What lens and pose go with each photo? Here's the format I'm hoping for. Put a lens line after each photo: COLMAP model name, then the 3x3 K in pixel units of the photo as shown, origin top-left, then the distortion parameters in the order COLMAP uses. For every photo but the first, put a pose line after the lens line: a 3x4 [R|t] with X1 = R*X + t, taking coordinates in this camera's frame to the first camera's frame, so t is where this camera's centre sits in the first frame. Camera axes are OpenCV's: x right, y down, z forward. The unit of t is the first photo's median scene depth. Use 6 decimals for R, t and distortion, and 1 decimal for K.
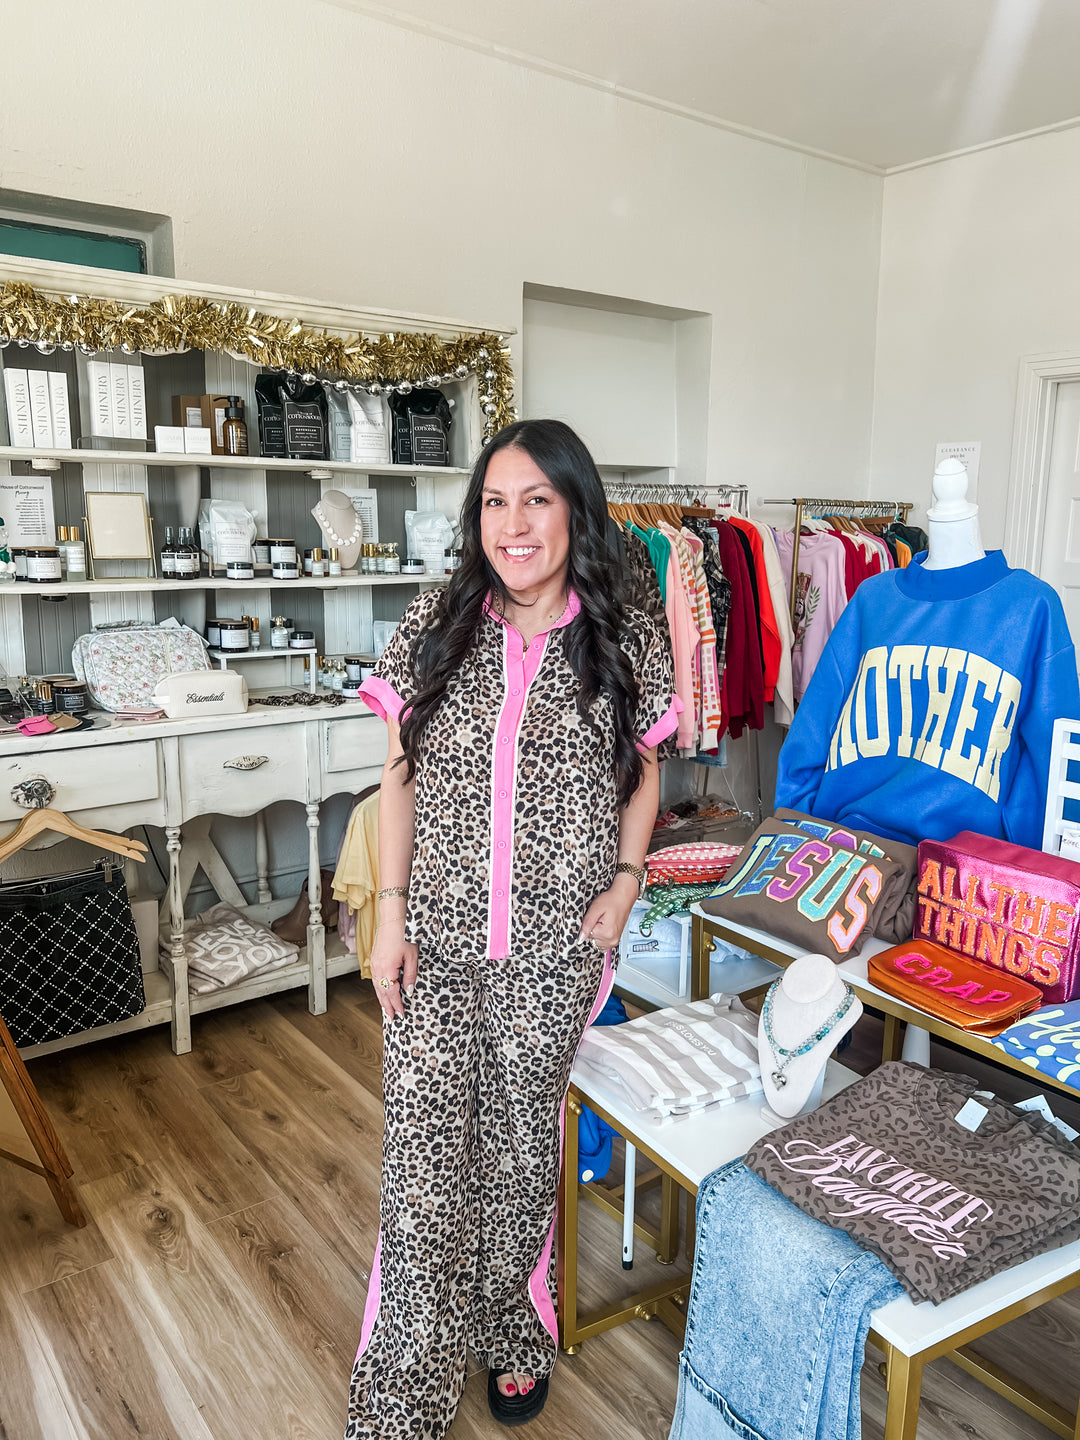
lens RADIAL K [[1088.7, 0, 530.3], [0, 1088.7, 721.8], [0, 0, 1]] dist [0.044769, -0.047101]
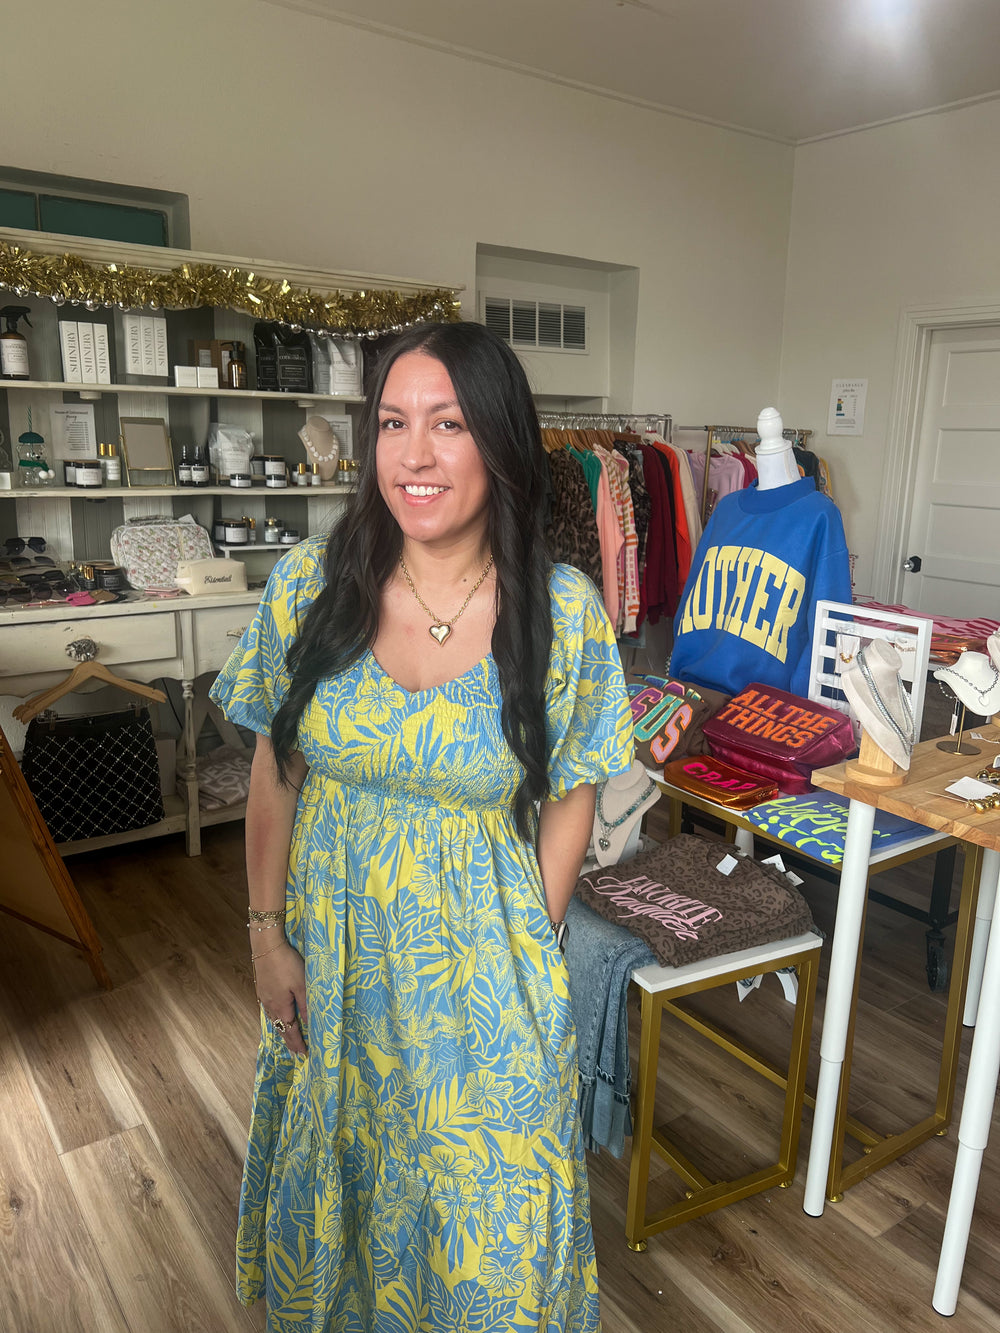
lens RADIAL K [[1007.8, 0, 495.8], [0, 1007.8, 668.7], [0, 0, 1]] dist [0.044769, -0.047101]
pose [[0.999658, 0.019760, -0.017114, 0.058863], [-0.018918, 0.998668, 0.048009, 0.019010], [0.018040, -0.047669, 0.998700, -0.190570]]
